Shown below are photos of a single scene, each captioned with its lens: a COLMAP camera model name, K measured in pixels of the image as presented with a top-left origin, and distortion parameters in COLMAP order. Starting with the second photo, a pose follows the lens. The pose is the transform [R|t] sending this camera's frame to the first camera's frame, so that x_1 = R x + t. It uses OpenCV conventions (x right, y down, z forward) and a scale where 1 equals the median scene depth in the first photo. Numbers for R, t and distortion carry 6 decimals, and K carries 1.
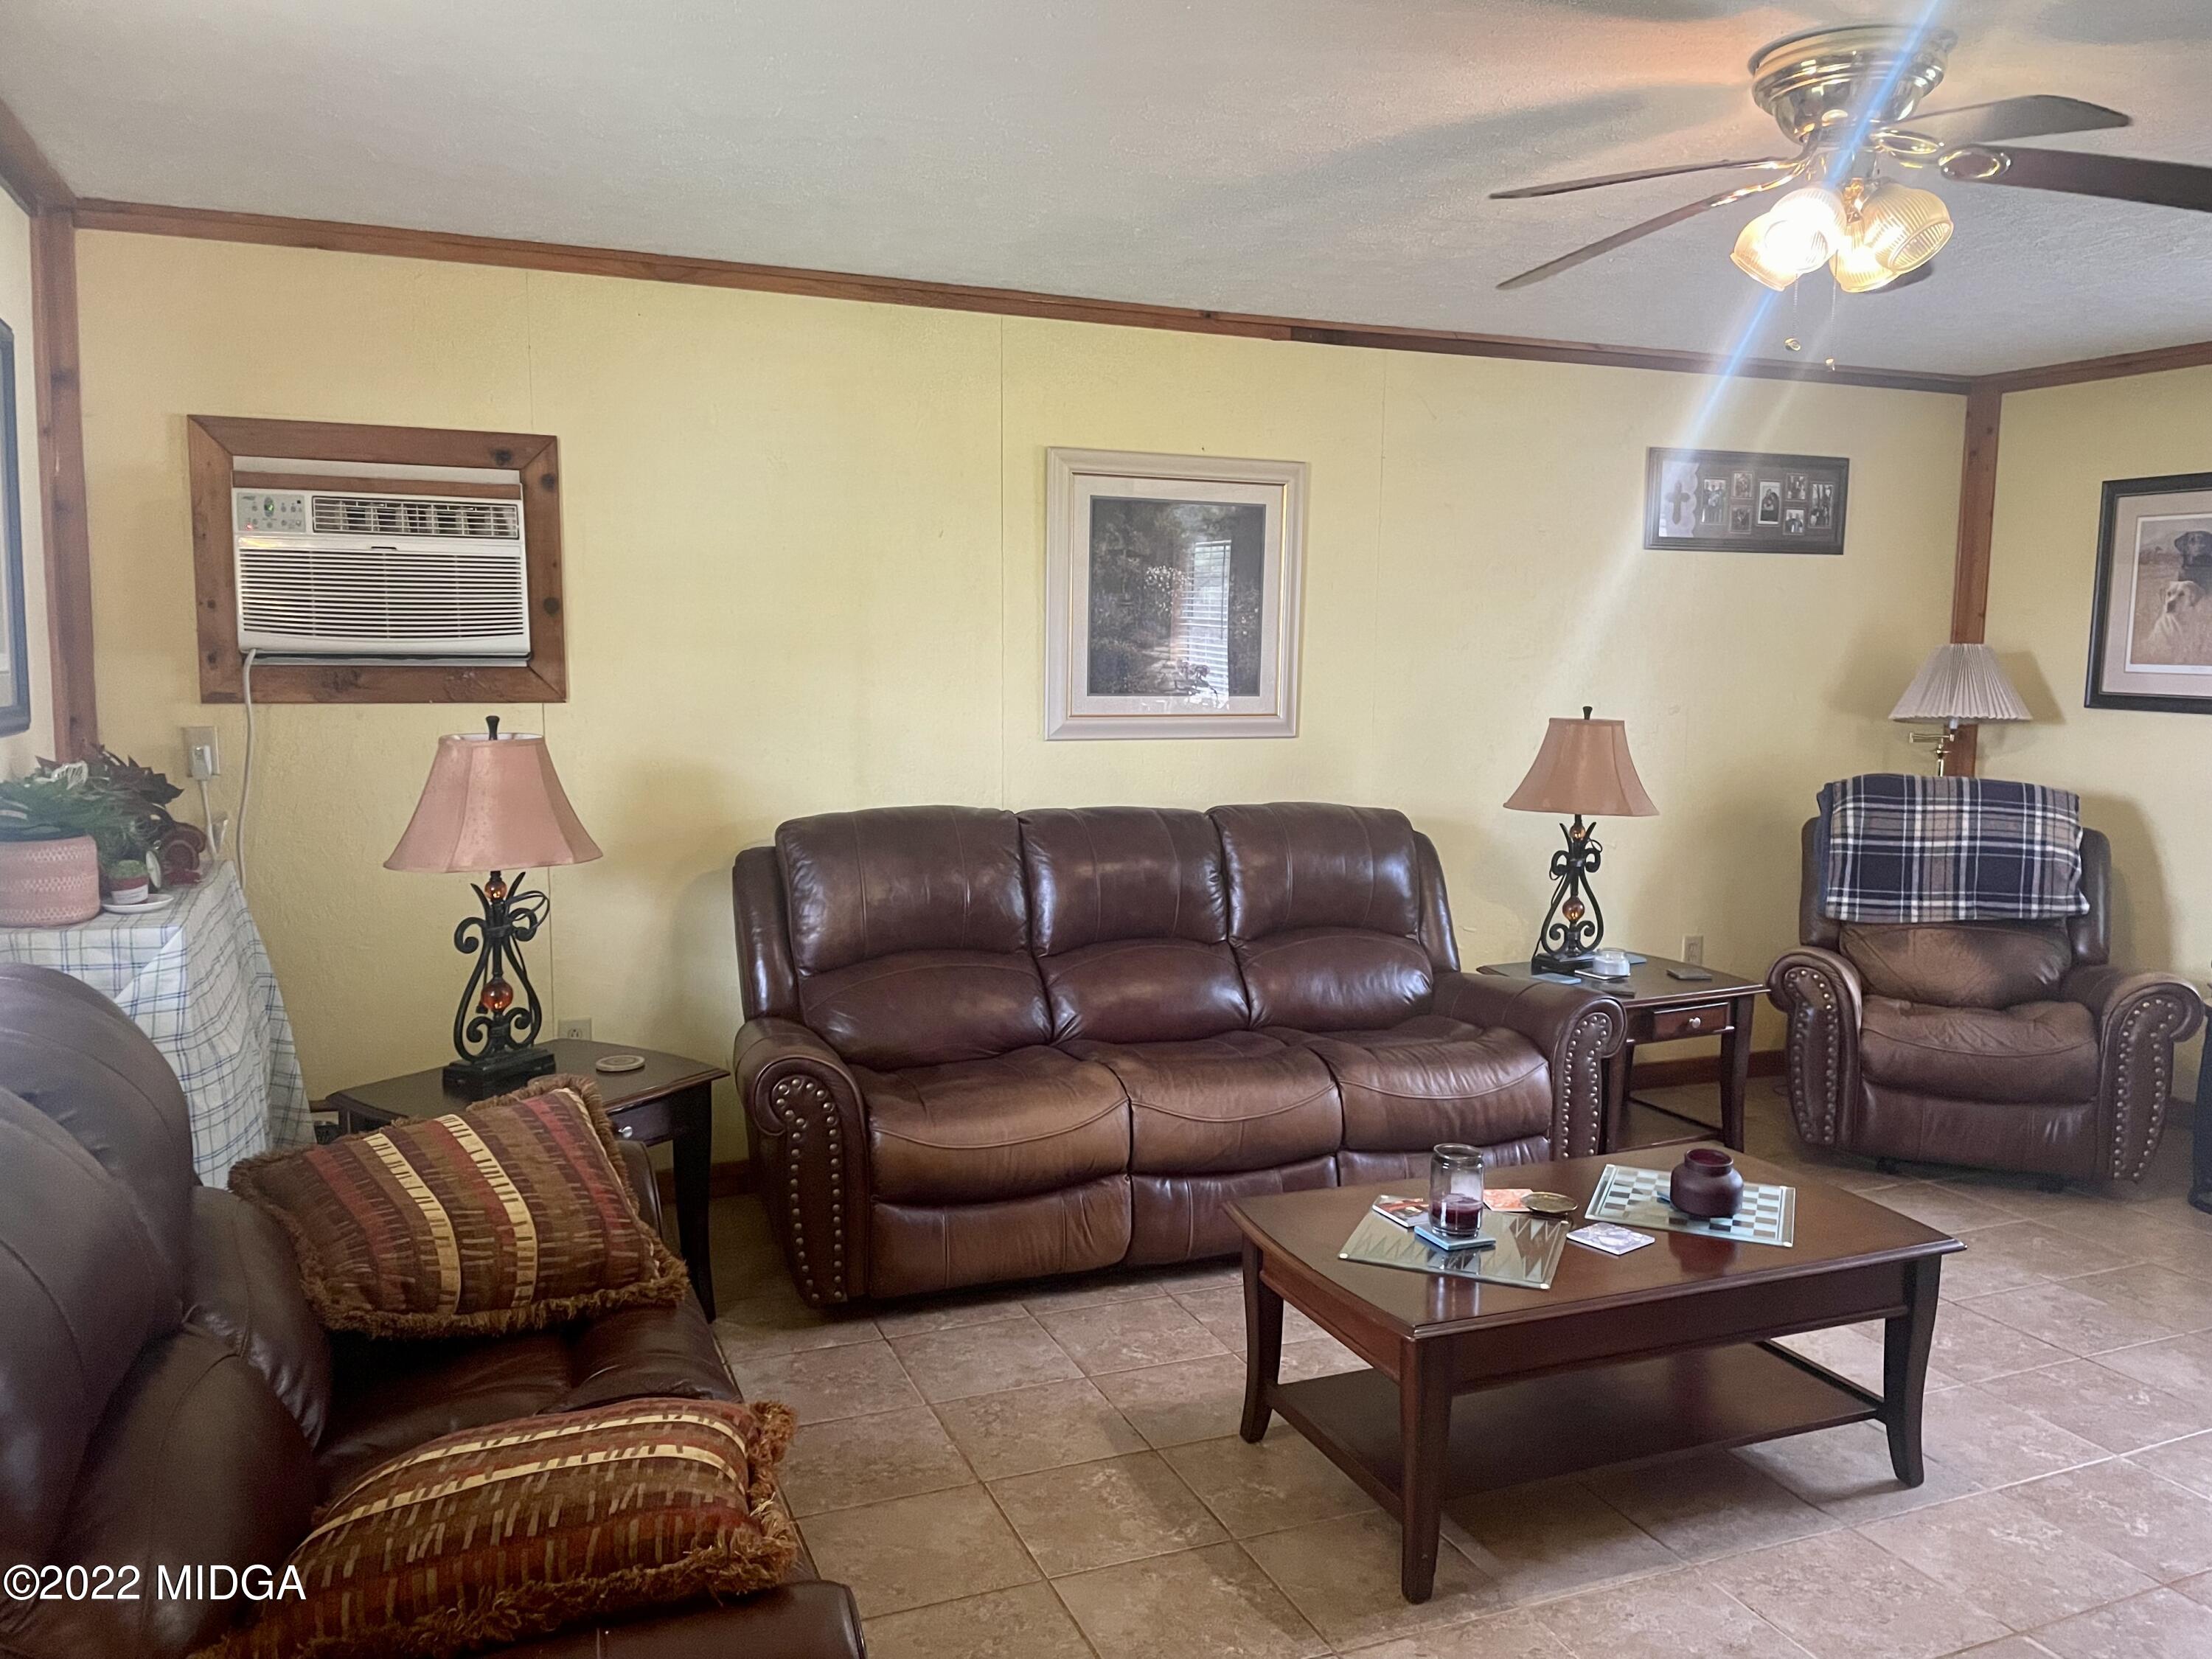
lens RADIAL K [[1661.1, 0, 1106.0], [0, 1661.1, 829.5], [0, 0, 1]] dist [0.092539, -0.097943]
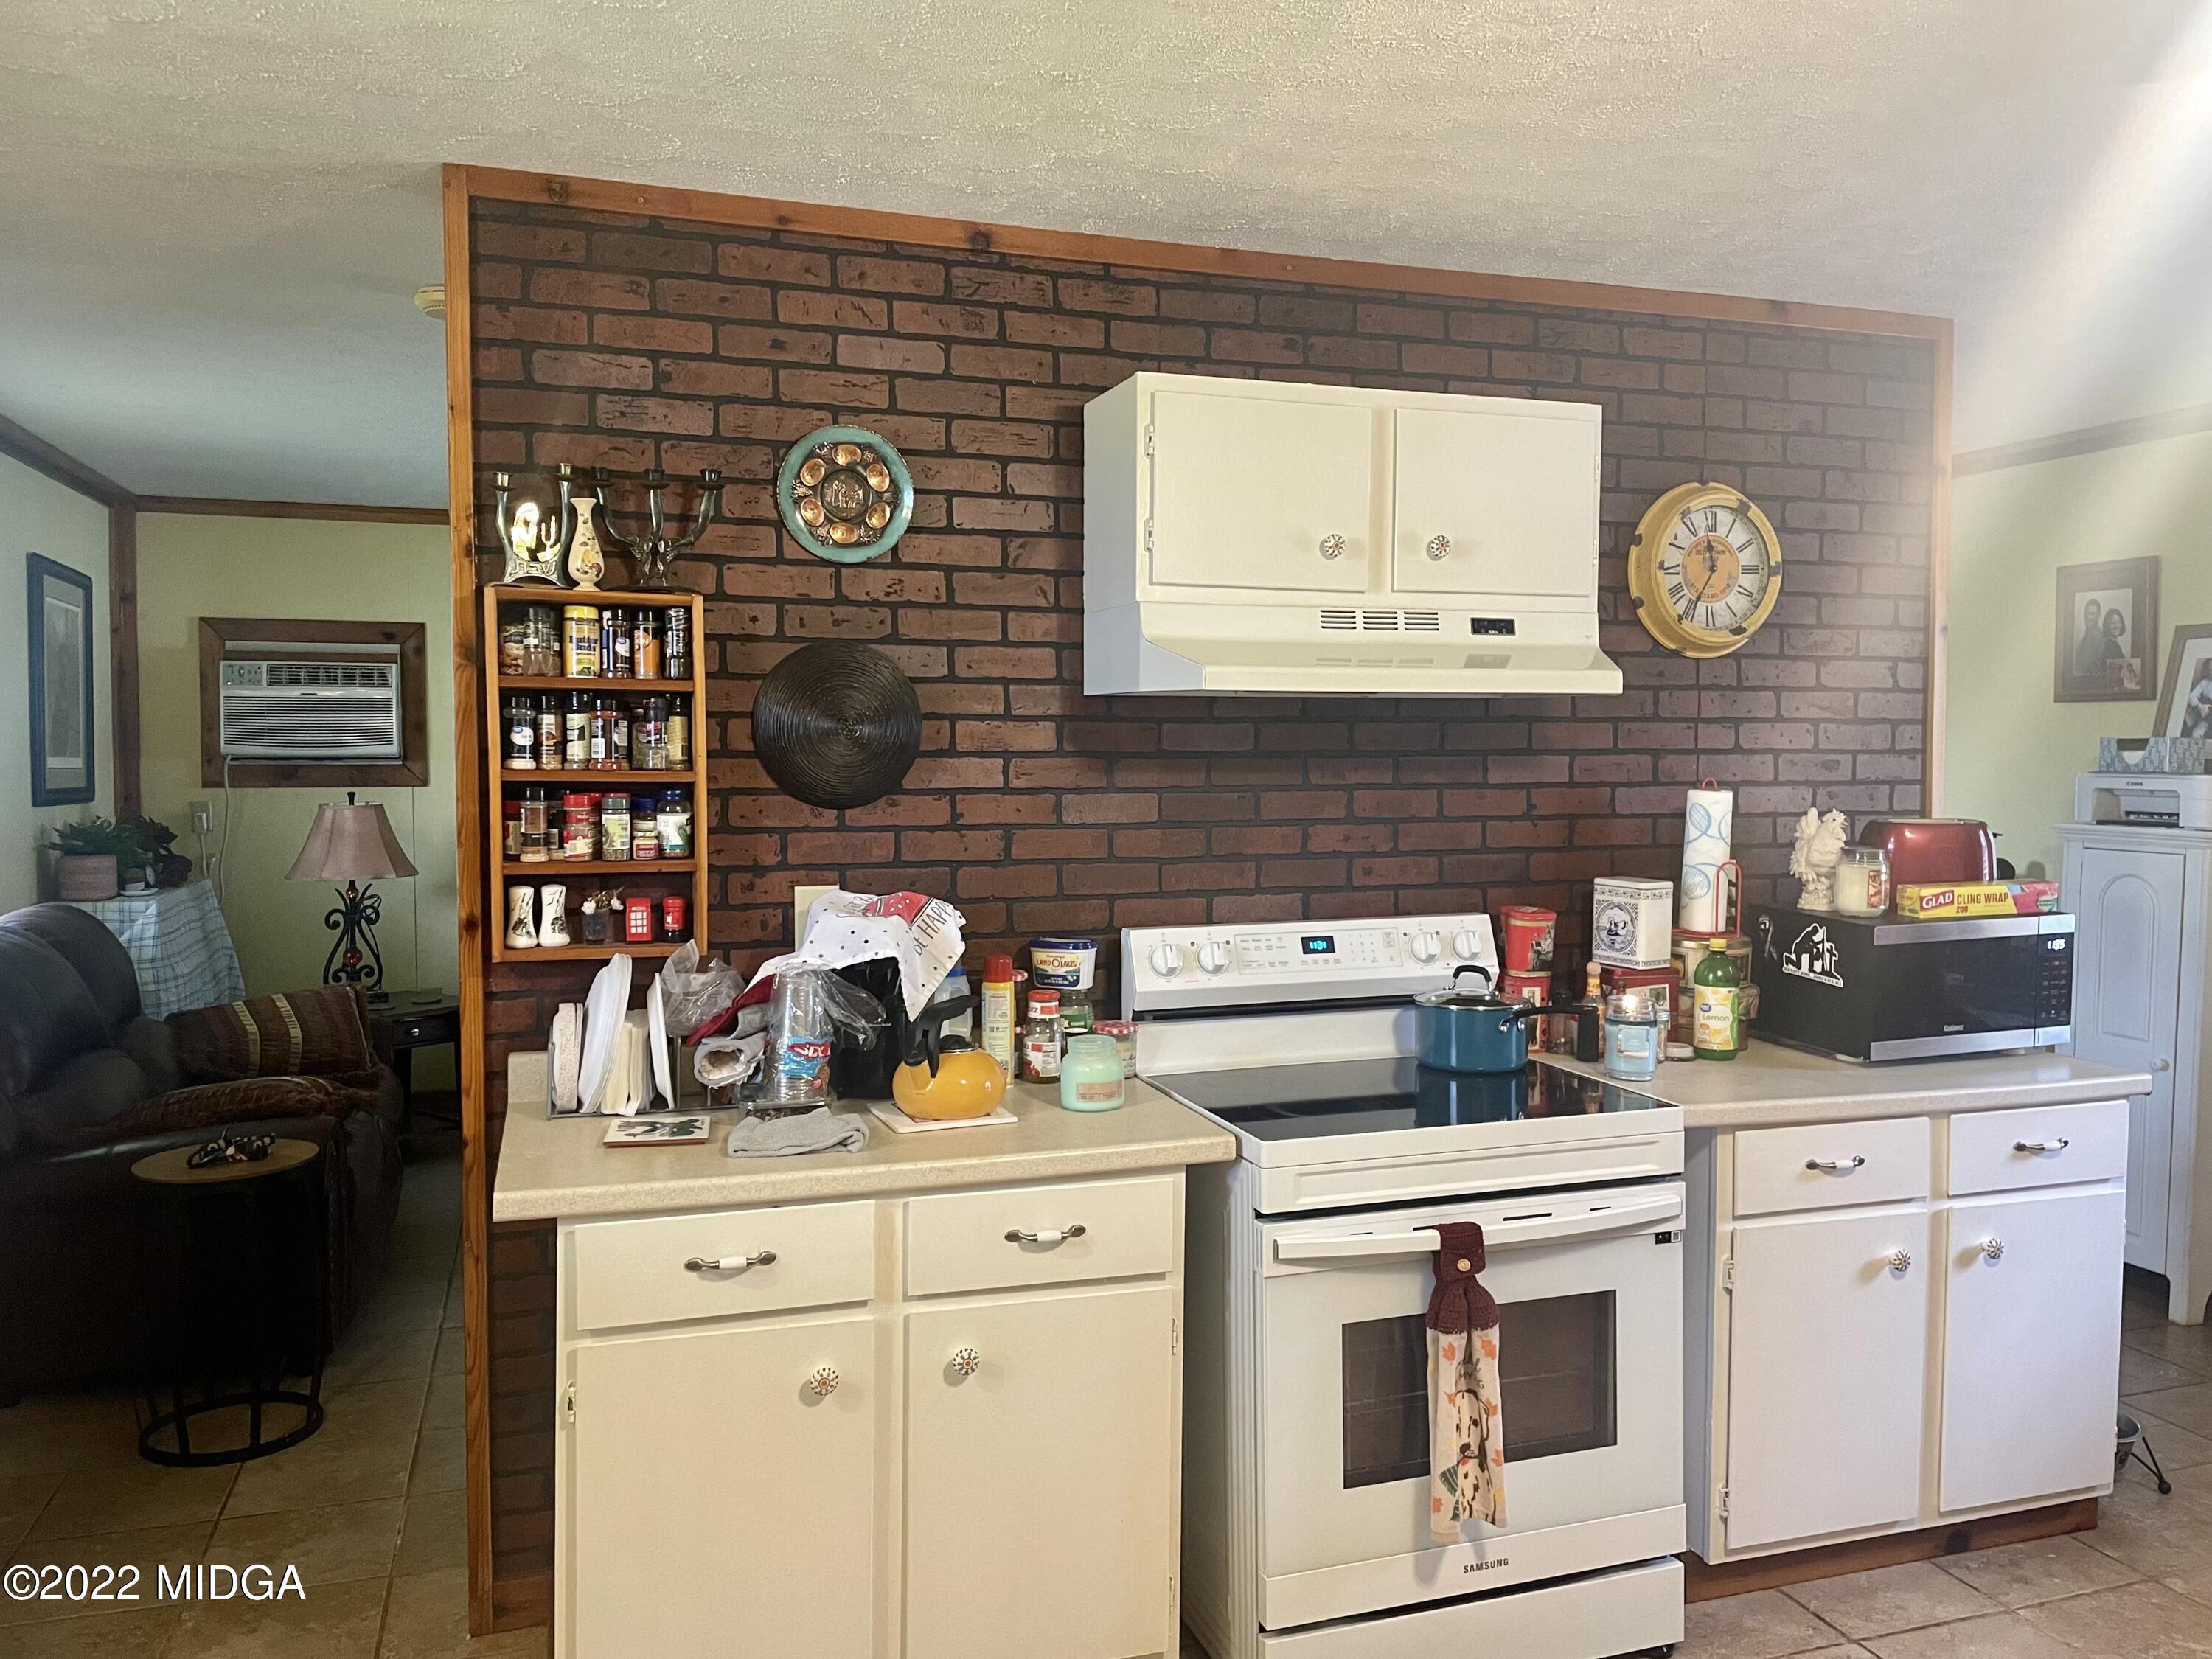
lens RADIAL K [[1661.1, 0, 1106.0], [0, 1661.1, 829.5], [0, 0, 1]] dist [0.092539, -0.097943]
pose [[0.997215, -0.003763, -0.074480, 0.346357], [-0.000909, 0.998038, -0.062601, 0.050781], [0.074569, 0.062494, 0.995256, -0.427840]]
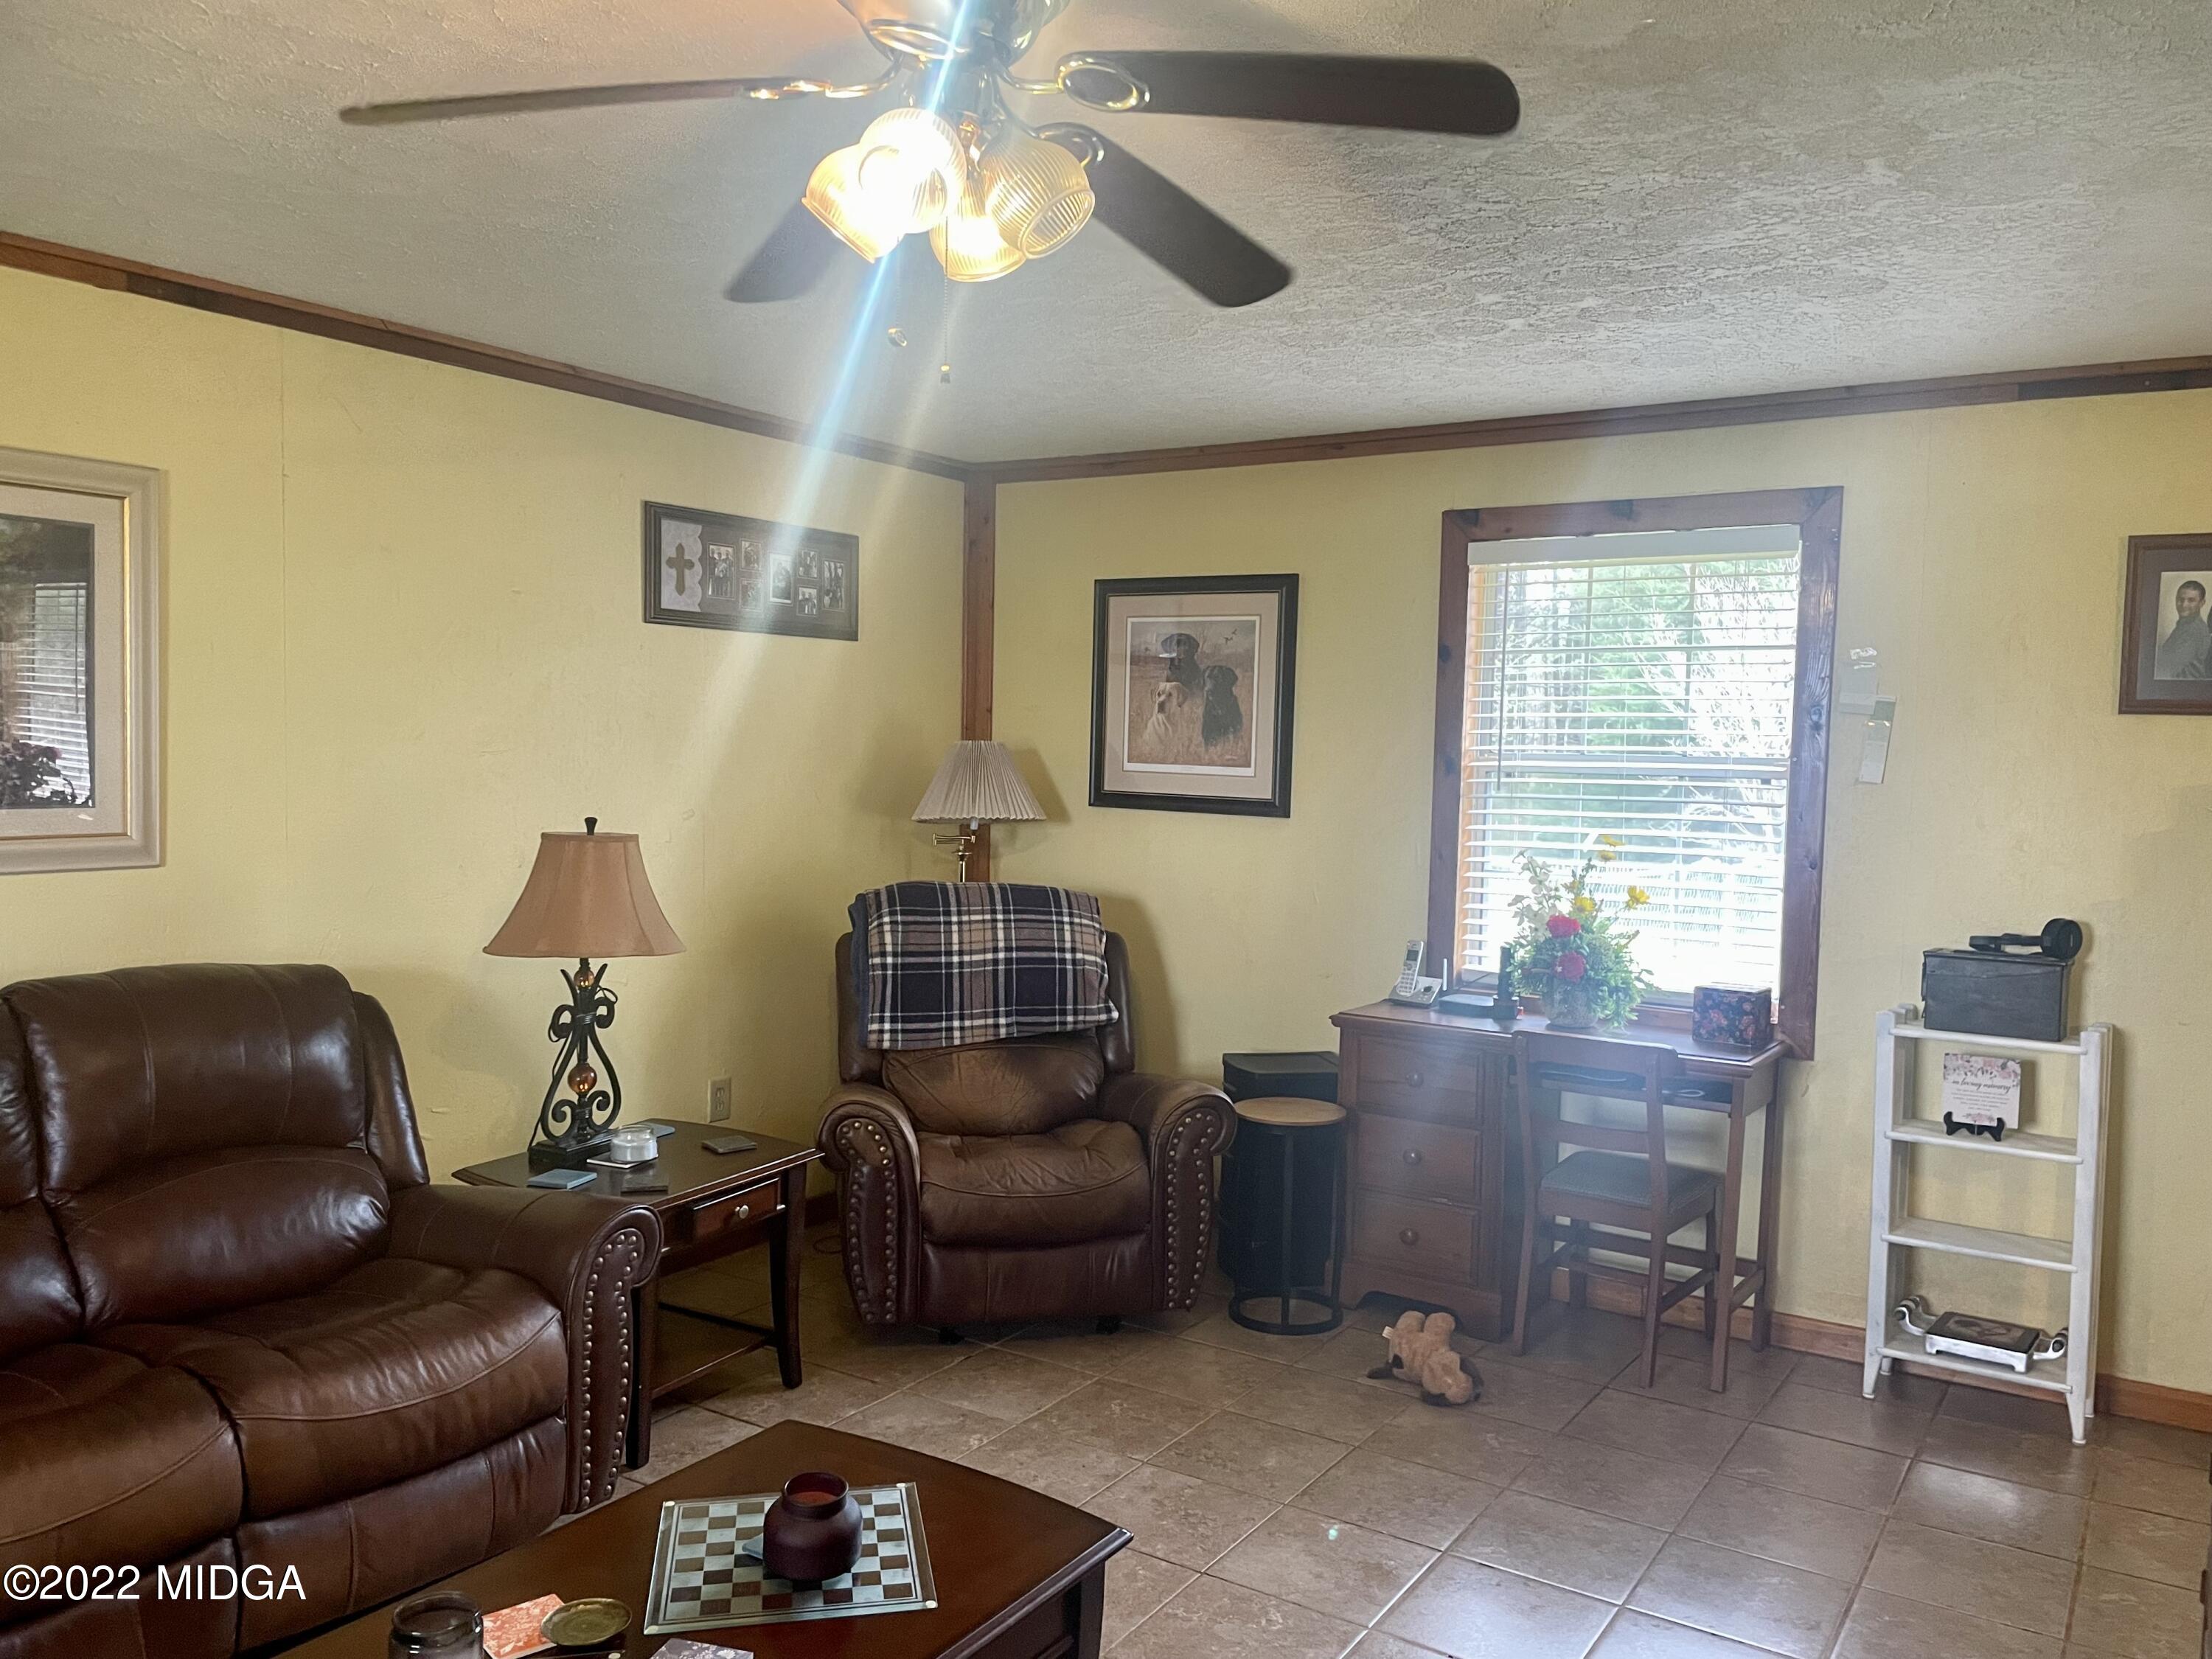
lens RADIAL K [[1691.3, 0, 1159.9], [0, 1691.3, 828.7], [0, 0, 1]] dist [0.082263, -0.114874]
pose [[0.814490, -0.023808, 0.579689, 0.042552], [0.051449, 0.998185, -0.031293, -0.029553], [-0.577892, 0.055313, 0.814237, 0.197626]]
